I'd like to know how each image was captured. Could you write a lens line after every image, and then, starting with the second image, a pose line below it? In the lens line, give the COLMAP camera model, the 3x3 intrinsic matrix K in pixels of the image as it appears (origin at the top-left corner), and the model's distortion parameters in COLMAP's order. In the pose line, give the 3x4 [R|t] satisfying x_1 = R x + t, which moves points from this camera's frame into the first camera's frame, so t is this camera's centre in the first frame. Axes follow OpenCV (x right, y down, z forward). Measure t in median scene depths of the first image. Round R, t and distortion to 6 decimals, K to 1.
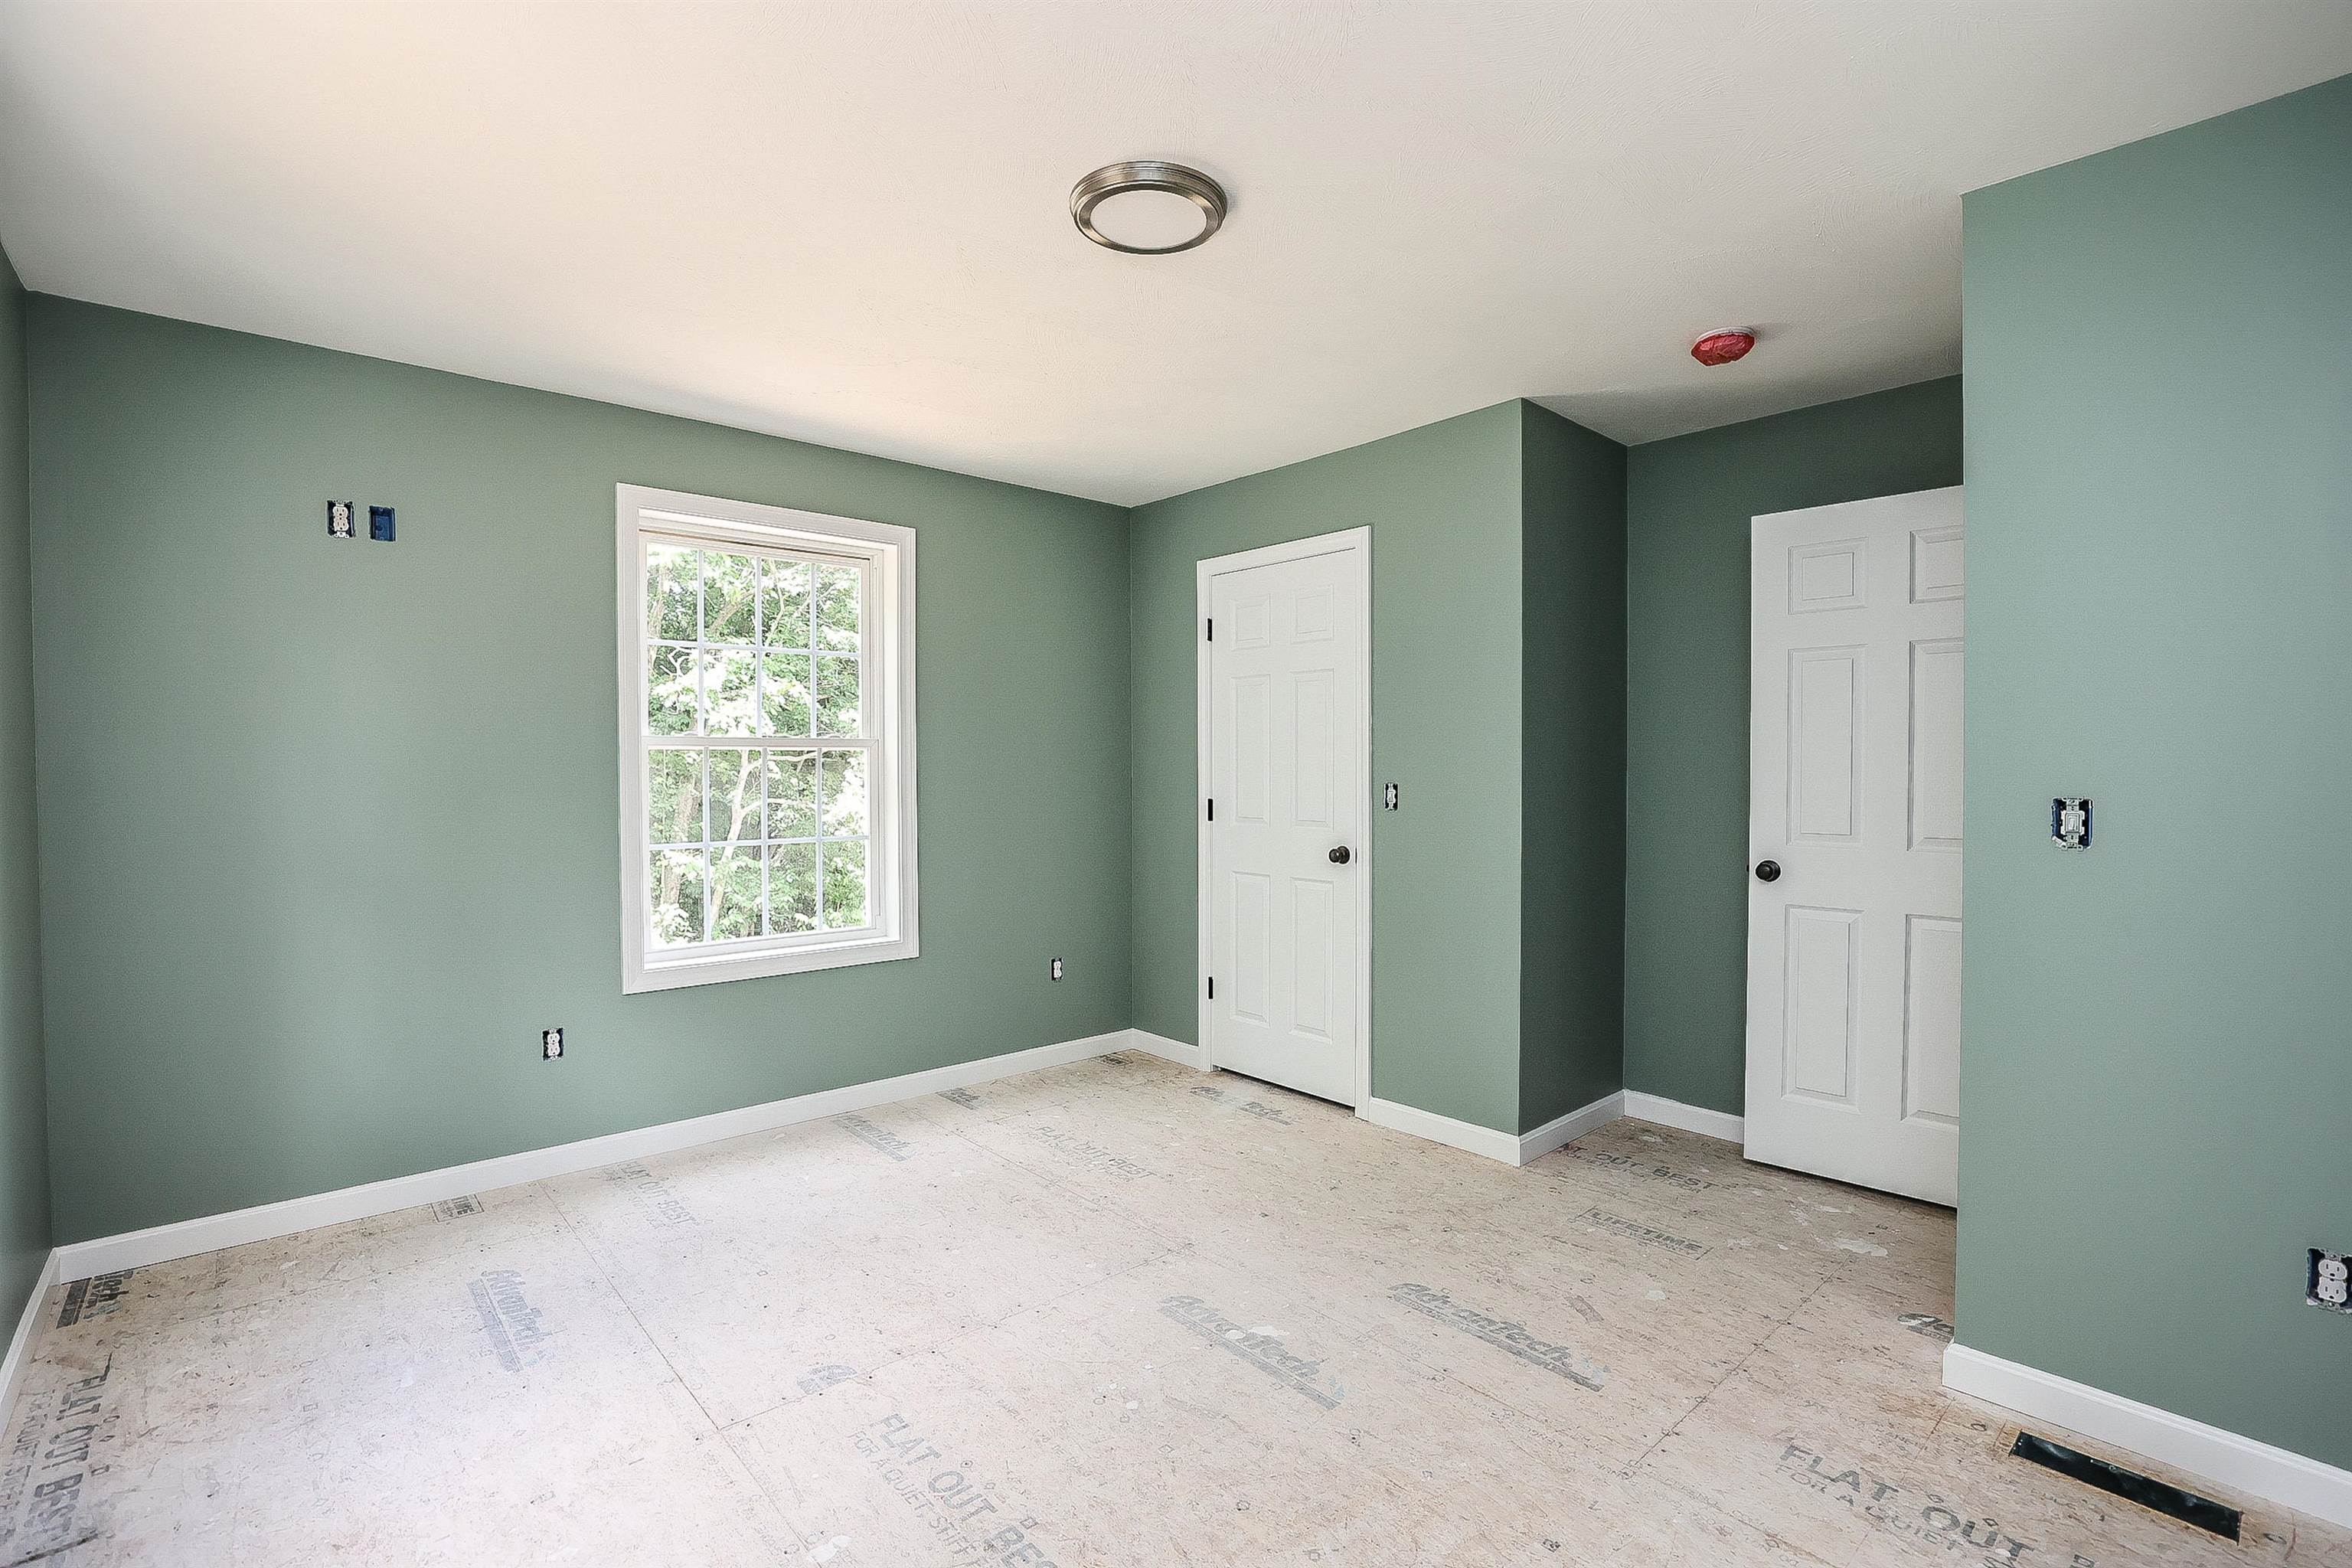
lens RADIAL K [[1078.6, 0, 1199.4], [0, 1078.6, 784.1], [0, 0, 1]] dist [-0.034239, 0.013677]
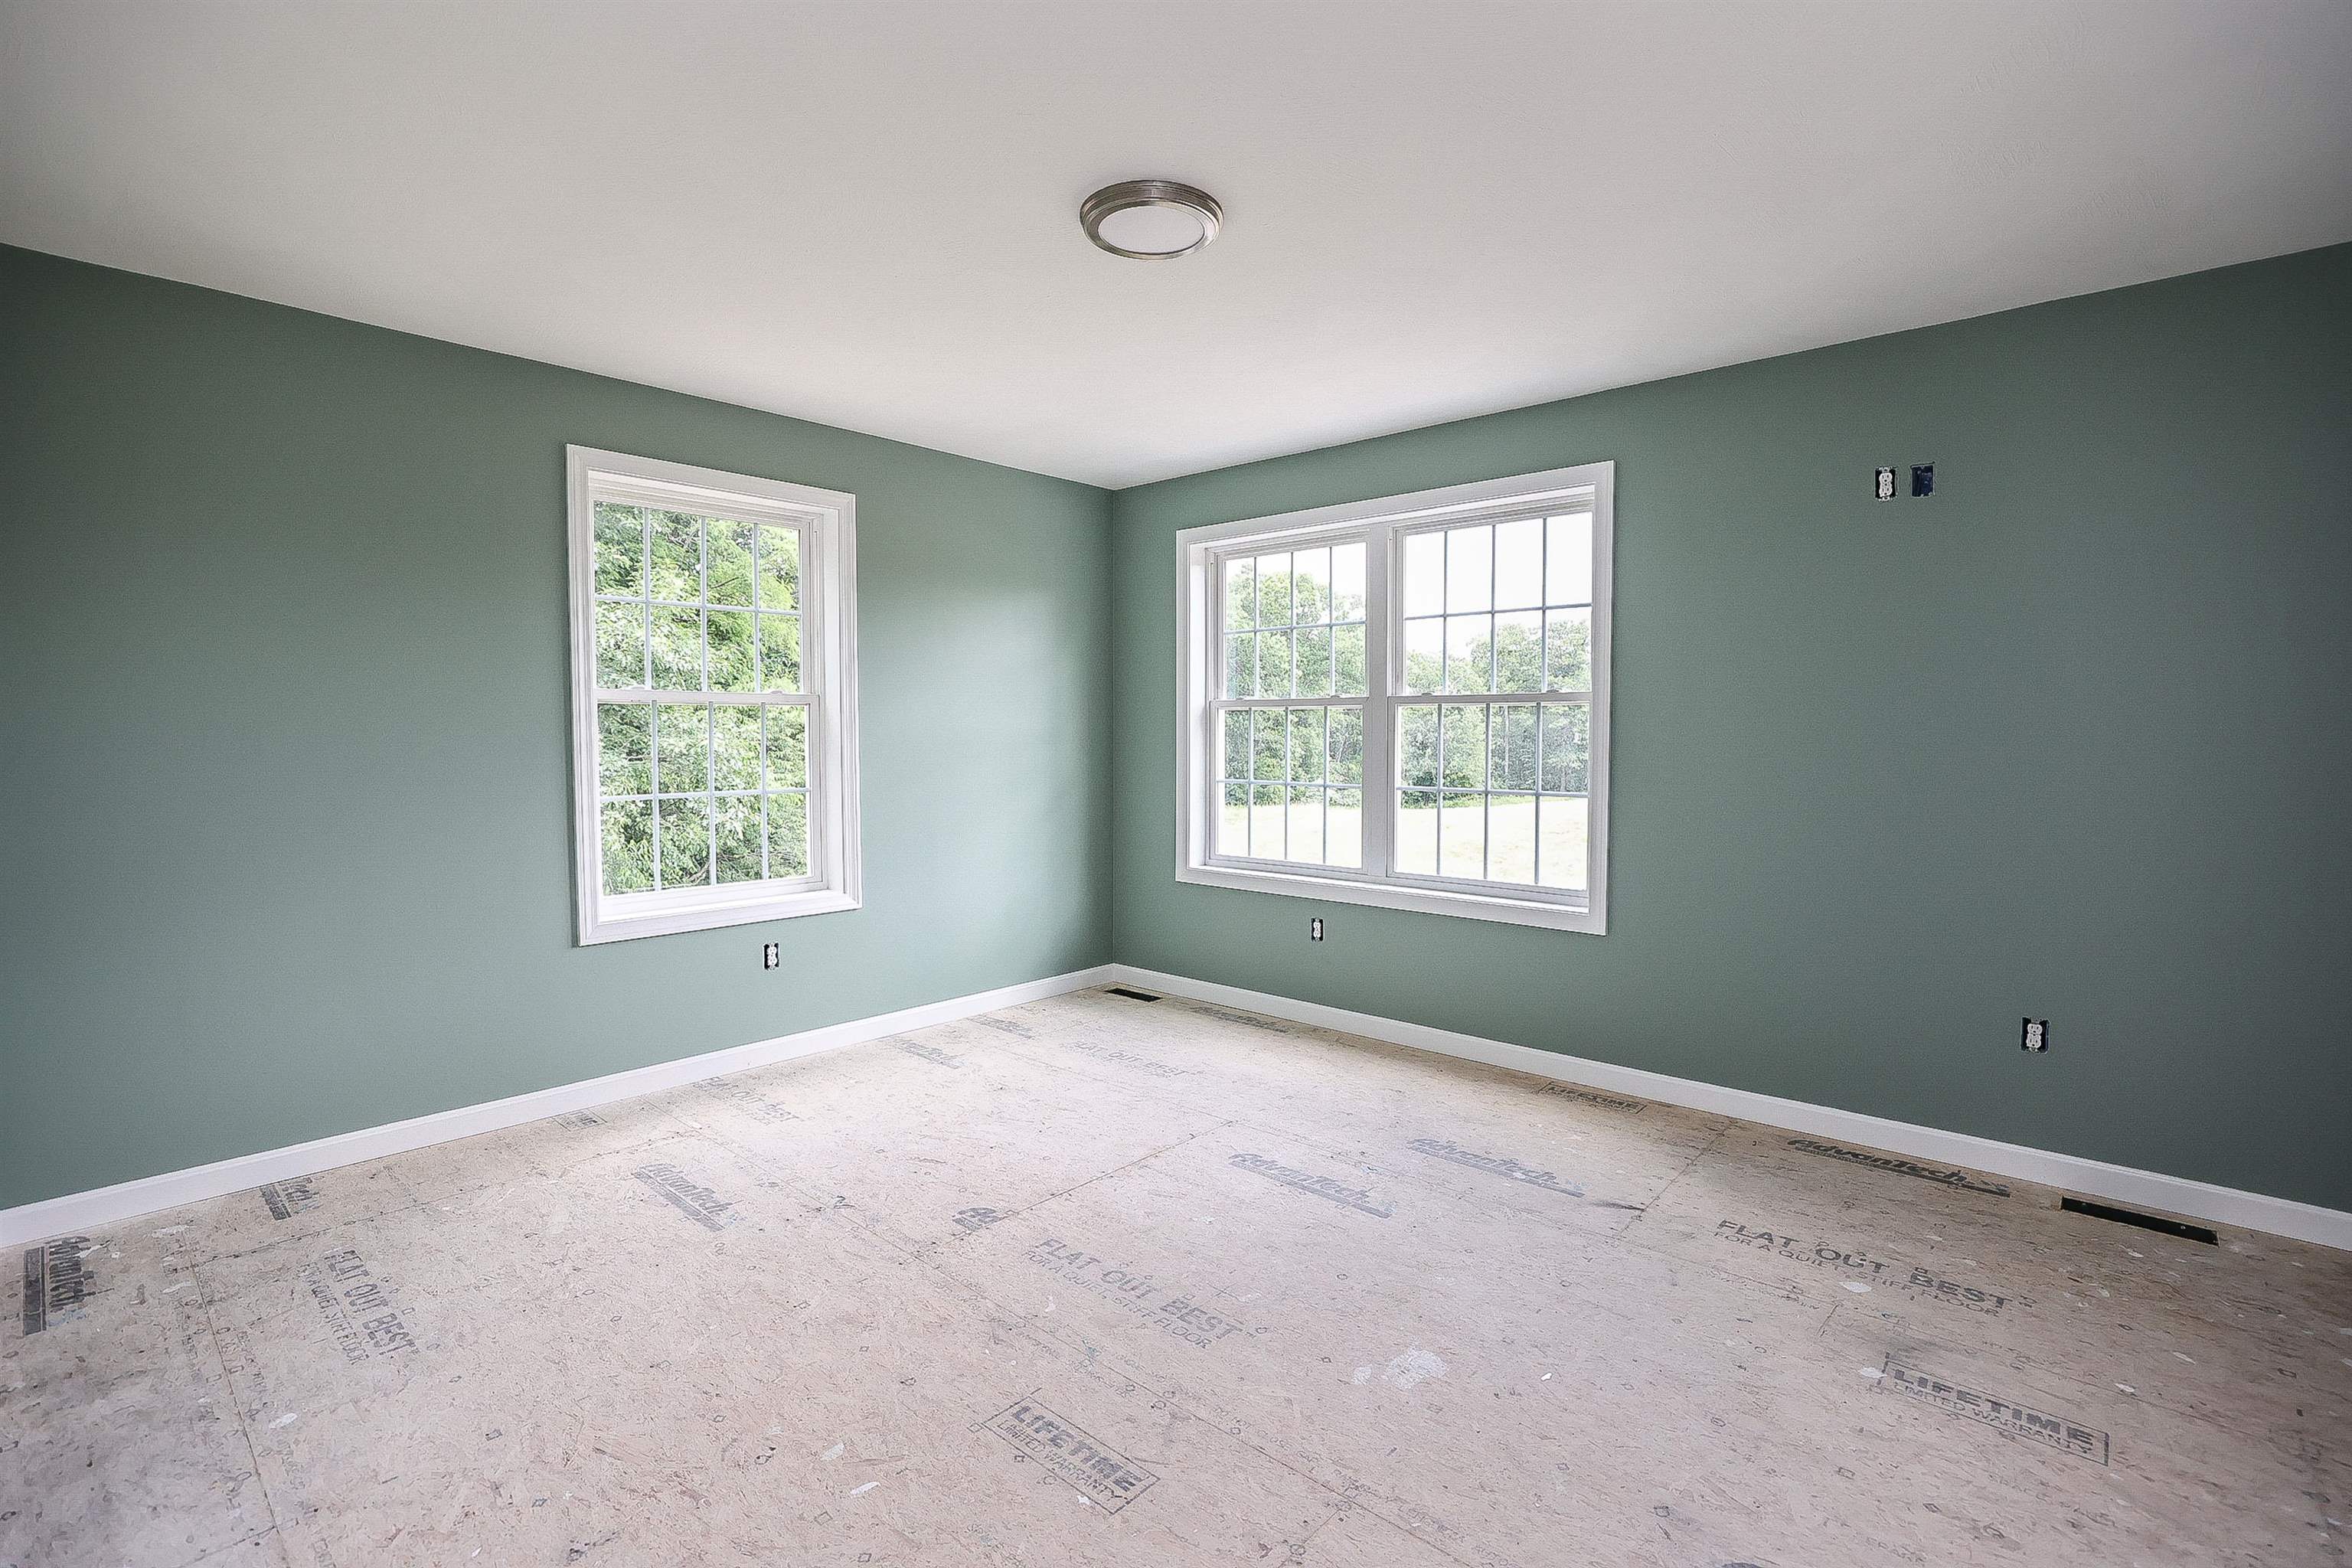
lens RADIAL K [[1064.7, 0, 1178.0], [0, 1064.7, 796.6], [0, 0, 1]] dist [-0.032487, 0.000415]
pose [[0.995384, -0.010076, 0.095440, -0.132482], [0.004996, 0.998565, 0.053320, -0.000262], [-0.095841, -0.052597, 0.994006, -0.125485]]
